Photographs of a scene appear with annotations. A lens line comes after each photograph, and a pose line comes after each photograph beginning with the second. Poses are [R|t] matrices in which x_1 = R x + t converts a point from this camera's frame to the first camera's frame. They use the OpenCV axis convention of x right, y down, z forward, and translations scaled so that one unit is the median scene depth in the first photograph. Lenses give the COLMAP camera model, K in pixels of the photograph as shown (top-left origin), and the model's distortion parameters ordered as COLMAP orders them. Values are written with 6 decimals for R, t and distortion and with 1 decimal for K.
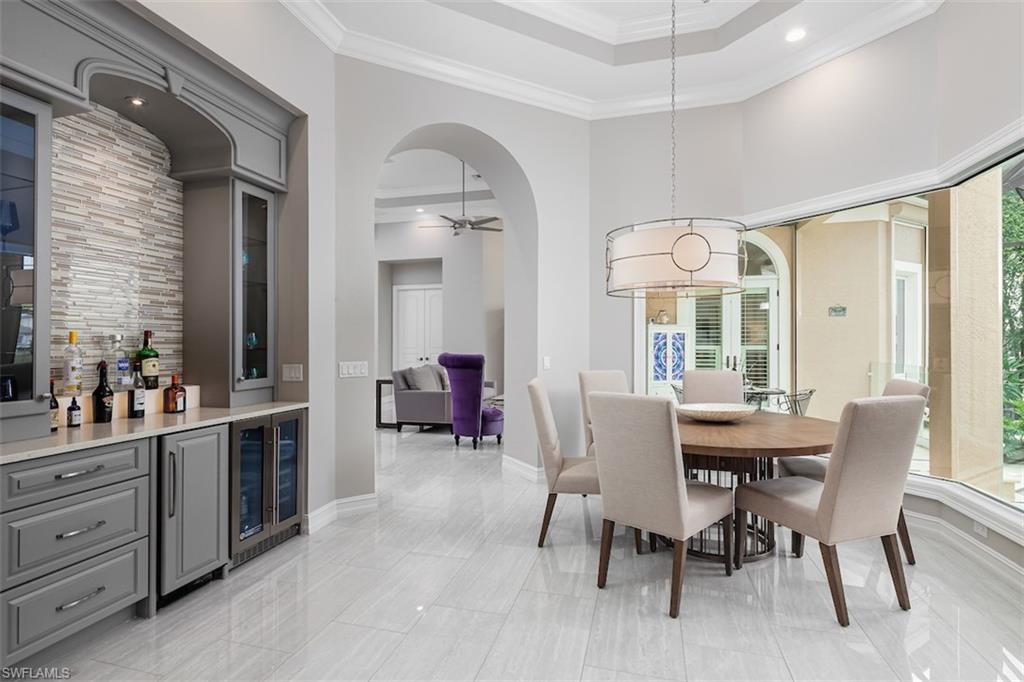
lens RADIAL K [[507.4, 0, 512.0], [0, 507.4, 341.0], [0, 0, 1]] dist [-0.003582, -0.000729]
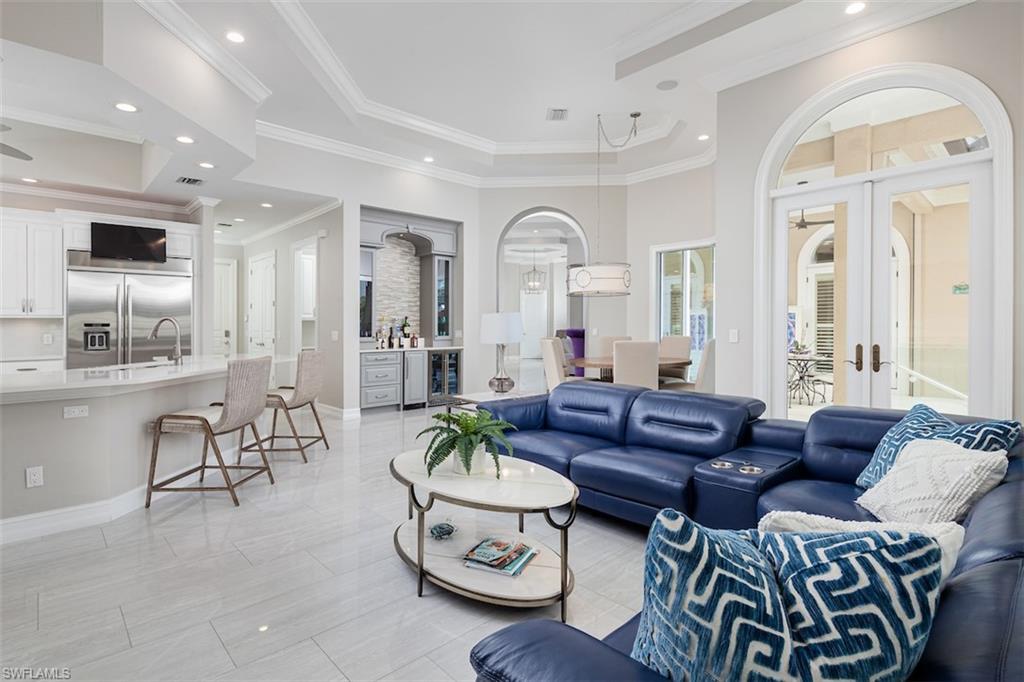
lens RADIAL K [[504.7, 0, 514.6], [0, 504.7, 330.2], [0, 0, 1]] dist [0.000748, -0.000122]
pose [[0.852016, 0.000099, -0.523516, 1.180709], [0.005040, 0.999952, 0.008391, 0.032457], [0.523492, -0.009787, 0.851974, -0.992168]]
